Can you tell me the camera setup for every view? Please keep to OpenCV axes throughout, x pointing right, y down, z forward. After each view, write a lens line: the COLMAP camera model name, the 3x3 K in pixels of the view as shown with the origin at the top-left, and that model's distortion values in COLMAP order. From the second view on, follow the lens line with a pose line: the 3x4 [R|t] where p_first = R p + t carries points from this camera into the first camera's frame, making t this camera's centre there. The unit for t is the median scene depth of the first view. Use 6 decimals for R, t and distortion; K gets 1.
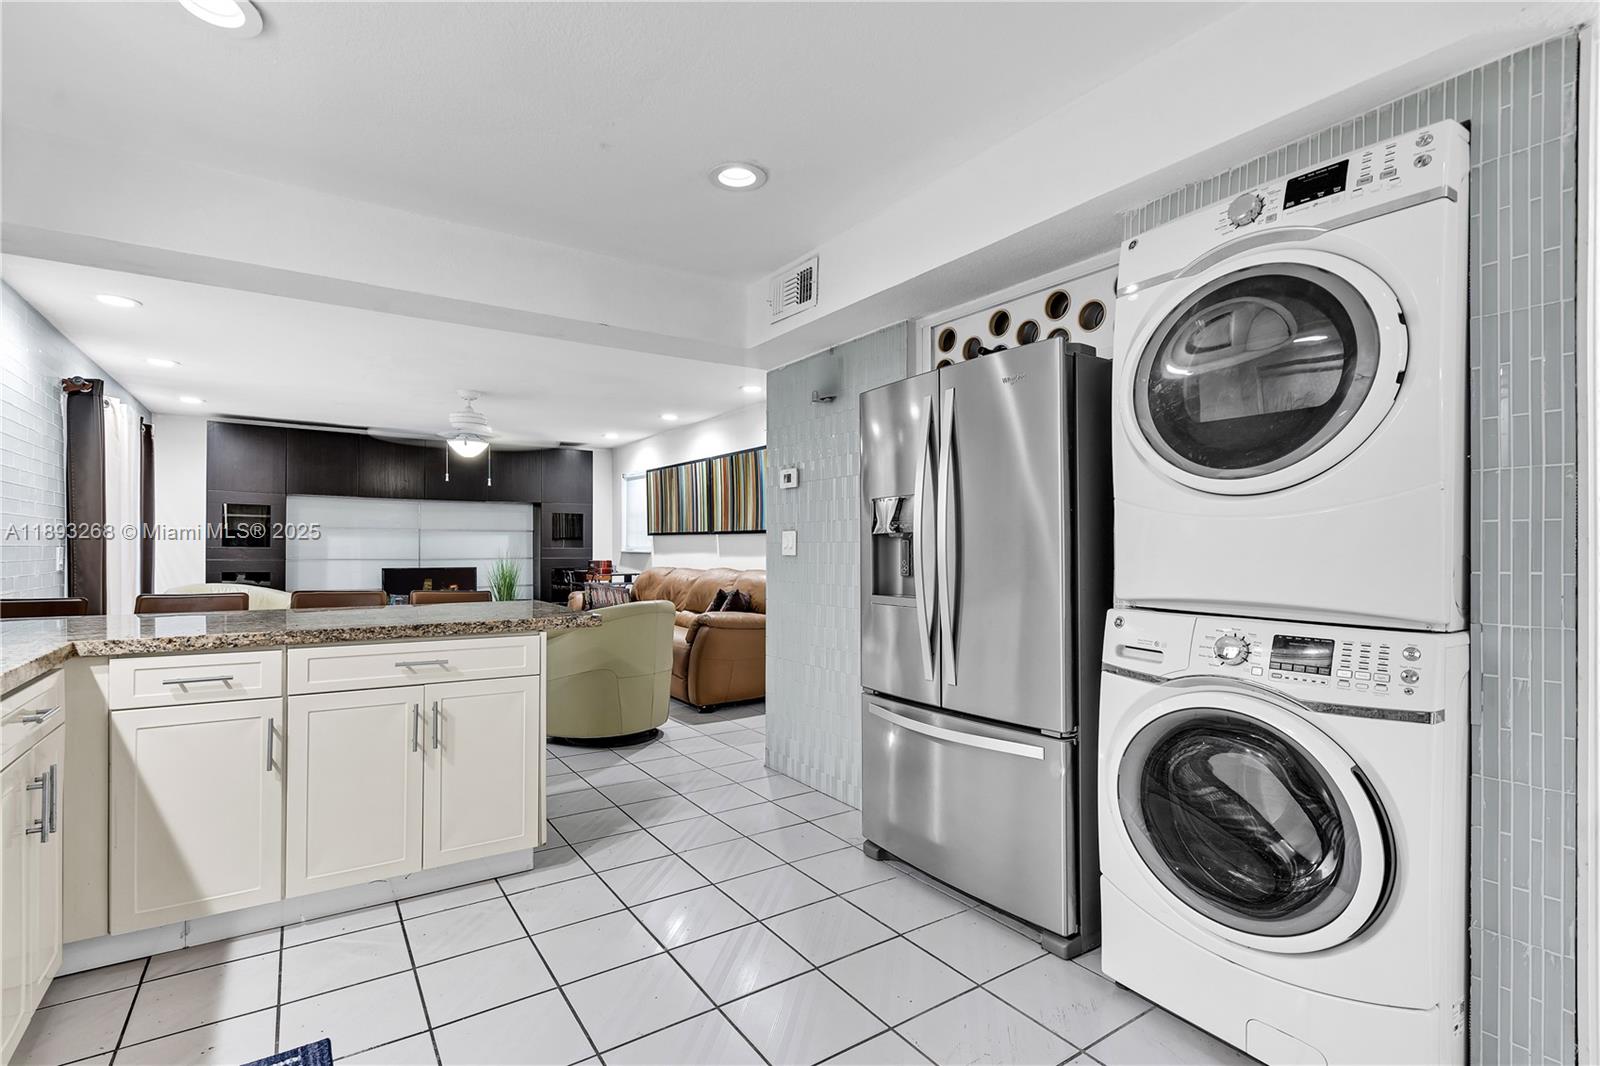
lens RADIAL K [[741.4, 0, 781.4], [0, 741.4, 542.9], [0, 0, 1]] dist [0.008517, -0.000450]
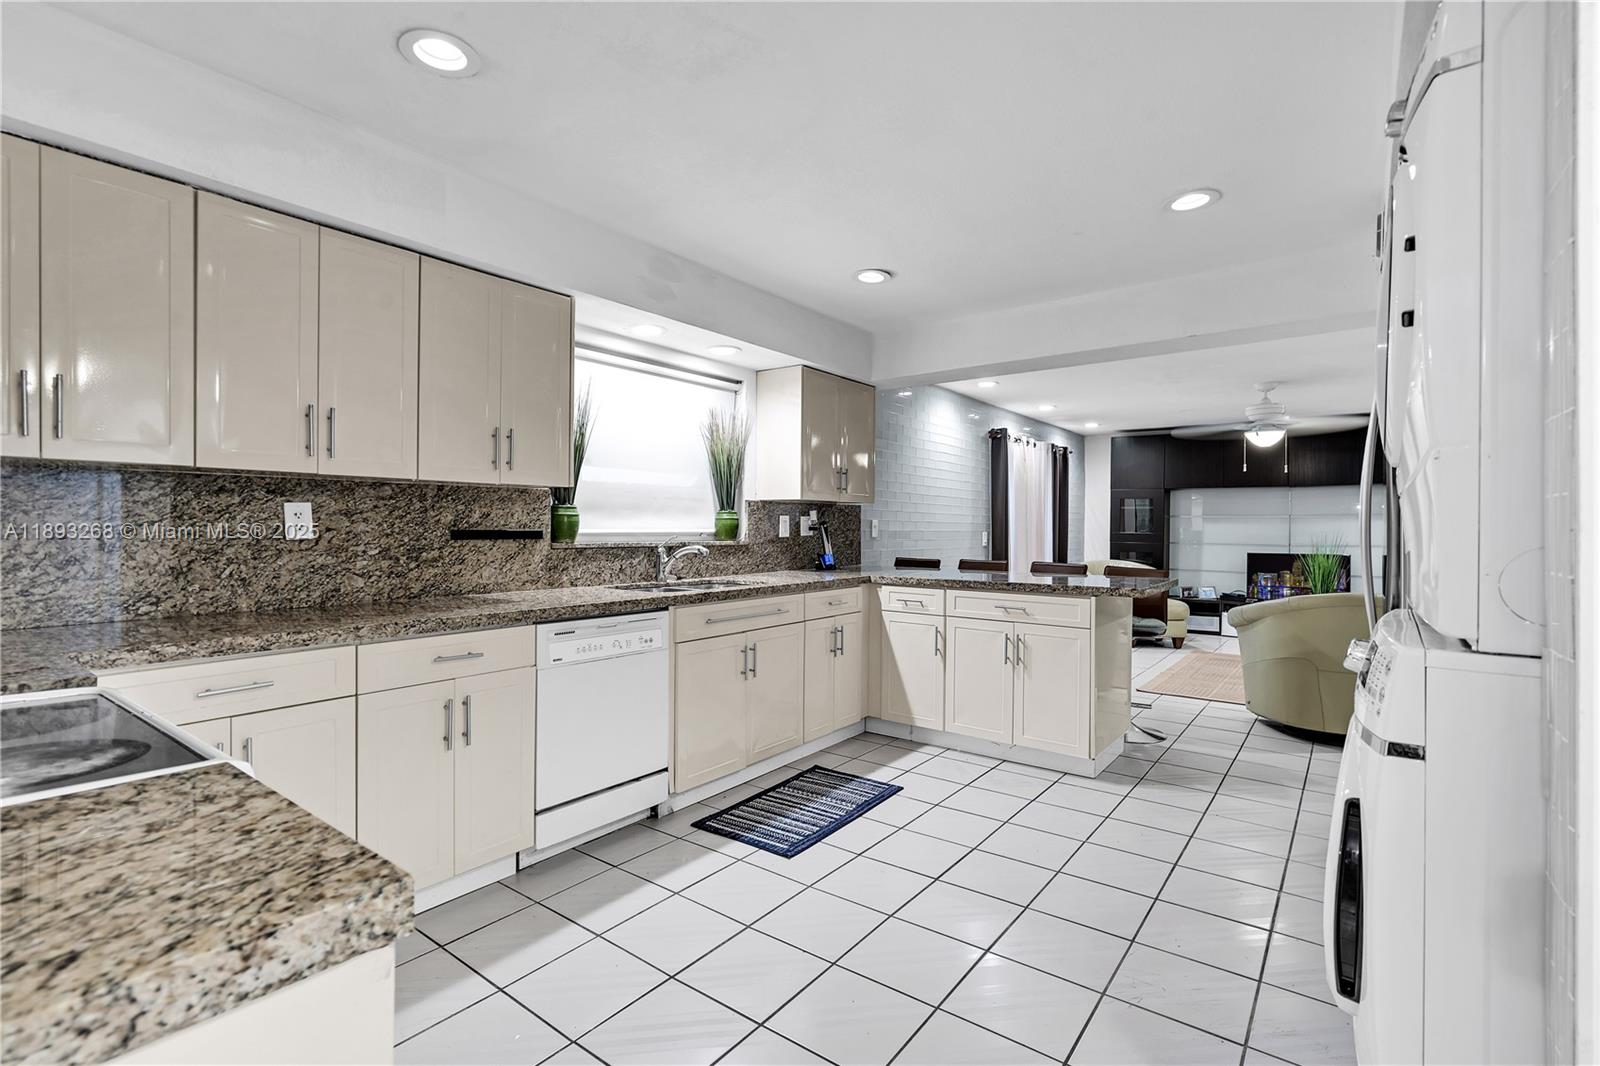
lens RADIAL K [[741.4, 0, 781.4], [0, 741.4, 542.9], [0, 0, 1]] dist [0.008517, -0.000450]
pose [[0.317862, 0.015050, -0.948017, 0.301446], [-0.000593, 0.999877, 0.015674, 0.002016], [0.948137, -0.004420, 0.317832, 0.027551]]
